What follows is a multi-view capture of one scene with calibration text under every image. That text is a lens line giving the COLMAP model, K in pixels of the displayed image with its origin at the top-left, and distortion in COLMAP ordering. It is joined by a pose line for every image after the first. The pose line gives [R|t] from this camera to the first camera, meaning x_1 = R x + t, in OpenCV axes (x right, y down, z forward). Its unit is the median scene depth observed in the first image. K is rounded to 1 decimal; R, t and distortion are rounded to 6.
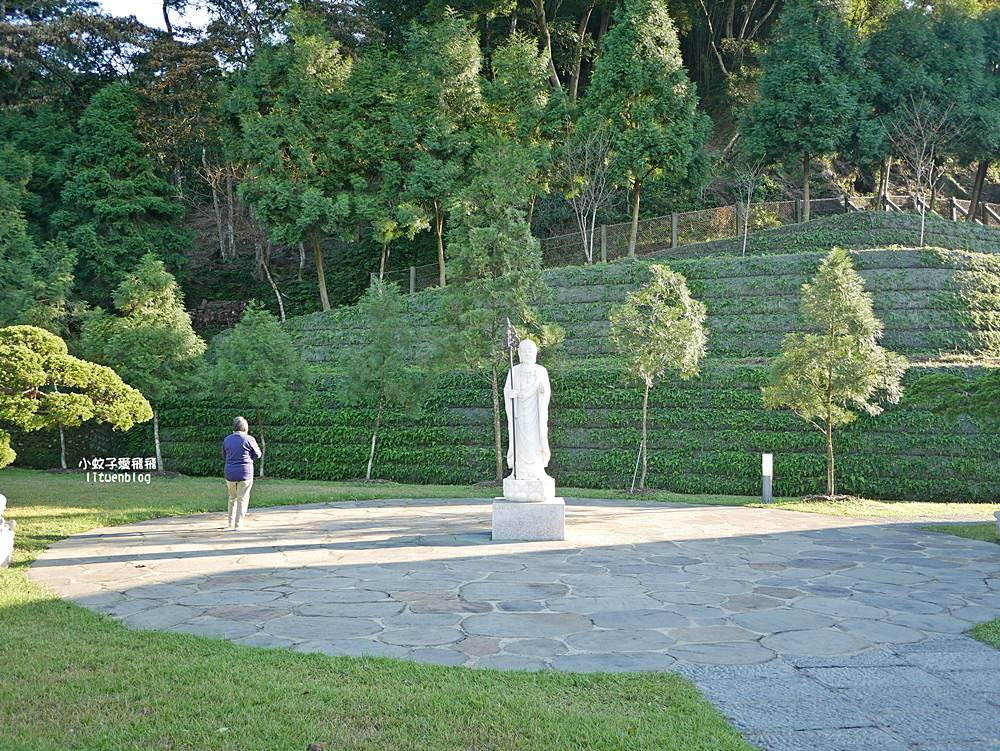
lens RADIAL K [[832.8, 0, 503.9], [0, 832.8, 375.1], [0, 0, 1]] dist [-0.047933, 0.022896]
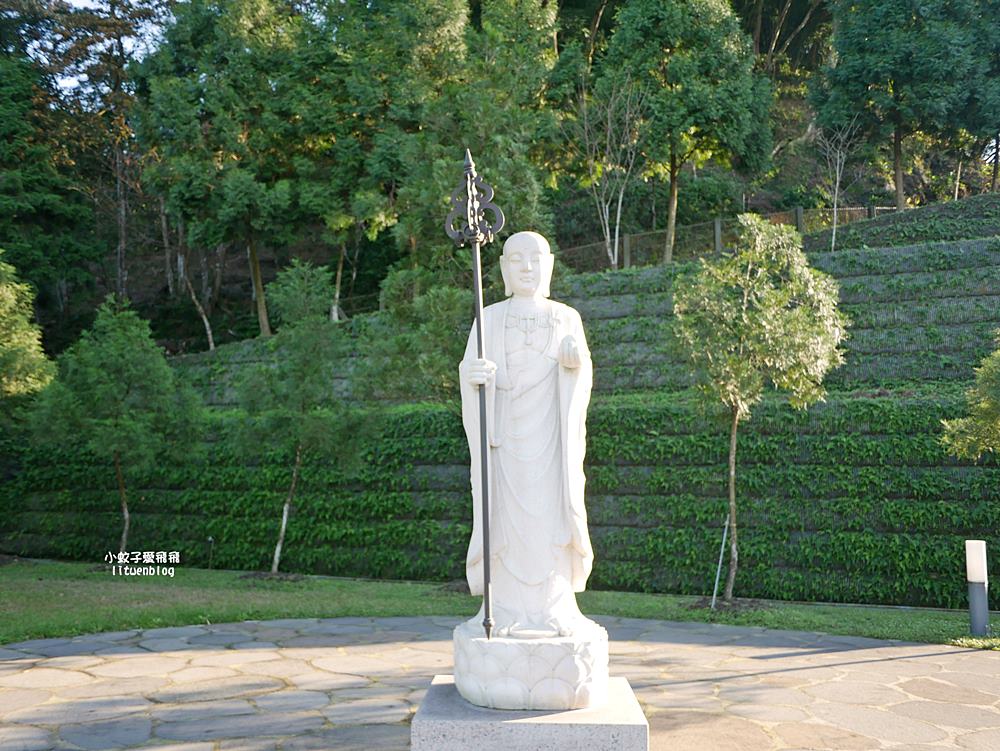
lens RADIAL K [[832.8, 0, 492.0], [0, 832.8, 379.1], [0, 0, 1]] dist [-0.047933, 0.022896]
pose [[0.999870, 0.003565, -0.015739, 0.008528], [-0.004828, 0.996705, -0.080963, 0.022208], [0.015399, 0.081029, 0.996593, 0.286505]]
